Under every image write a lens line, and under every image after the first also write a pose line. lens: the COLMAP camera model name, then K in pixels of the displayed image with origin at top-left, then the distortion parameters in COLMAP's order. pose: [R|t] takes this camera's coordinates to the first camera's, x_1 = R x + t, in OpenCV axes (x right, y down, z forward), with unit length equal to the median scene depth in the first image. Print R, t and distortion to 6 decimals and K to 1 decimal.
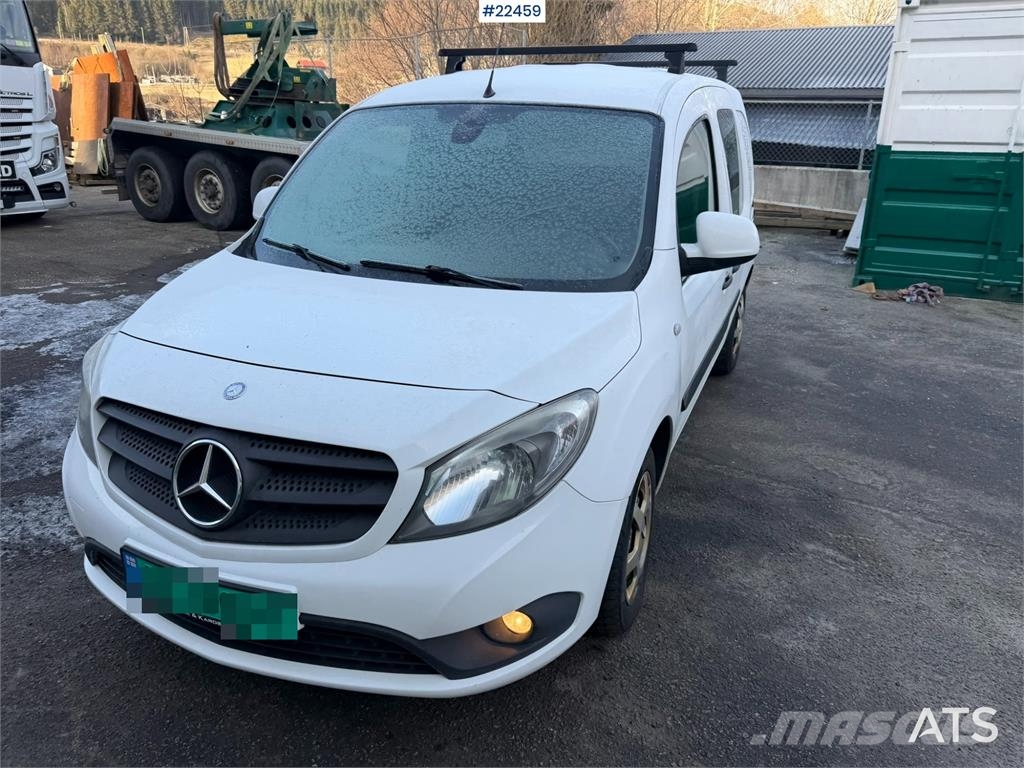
lens RADIAL K [[721.1, 0, 516.5], [0, 721.1, 382.9], [0, 0, 1]] dist [-0.001387, -0.001523]
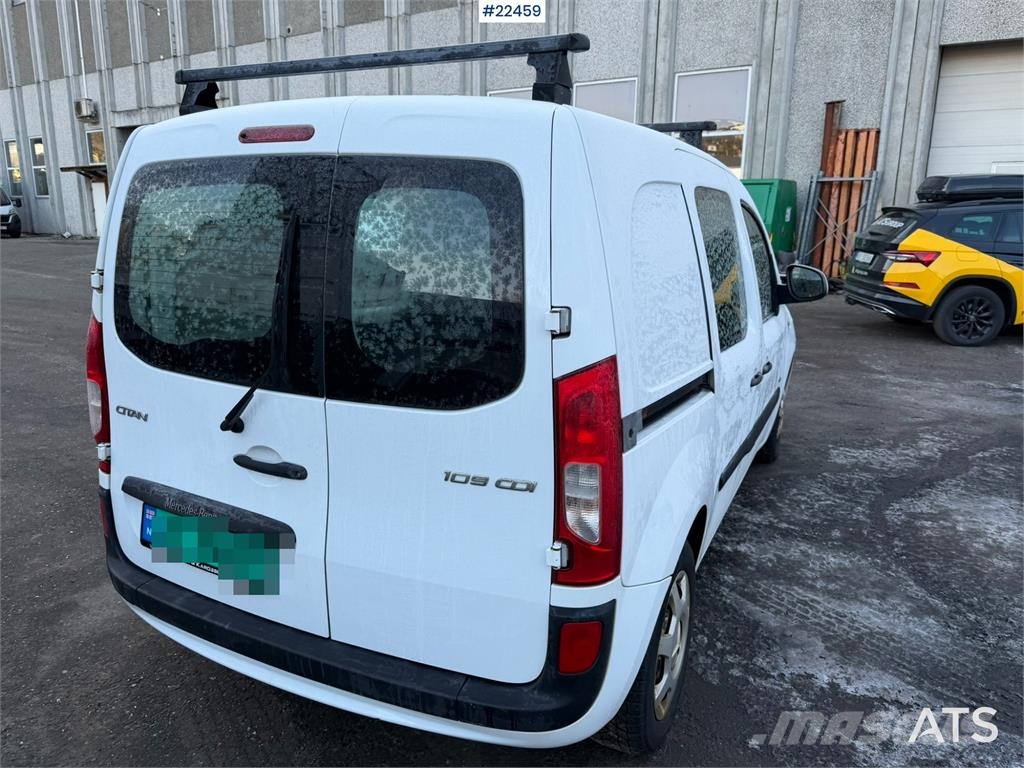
lens RADIAL K [[736.7, 0, 512.0], [0, 736.7, 384.0], [0, 0, 1]] dist [0.001980, -0.009947]
pose [[-0.997400, -0.044002, 0.057067, 0.070721], [-0.004713, 0.830061, 0.557653, -0.868375], [-0.071907, 0.555935, -0.828110, 2.368300]]
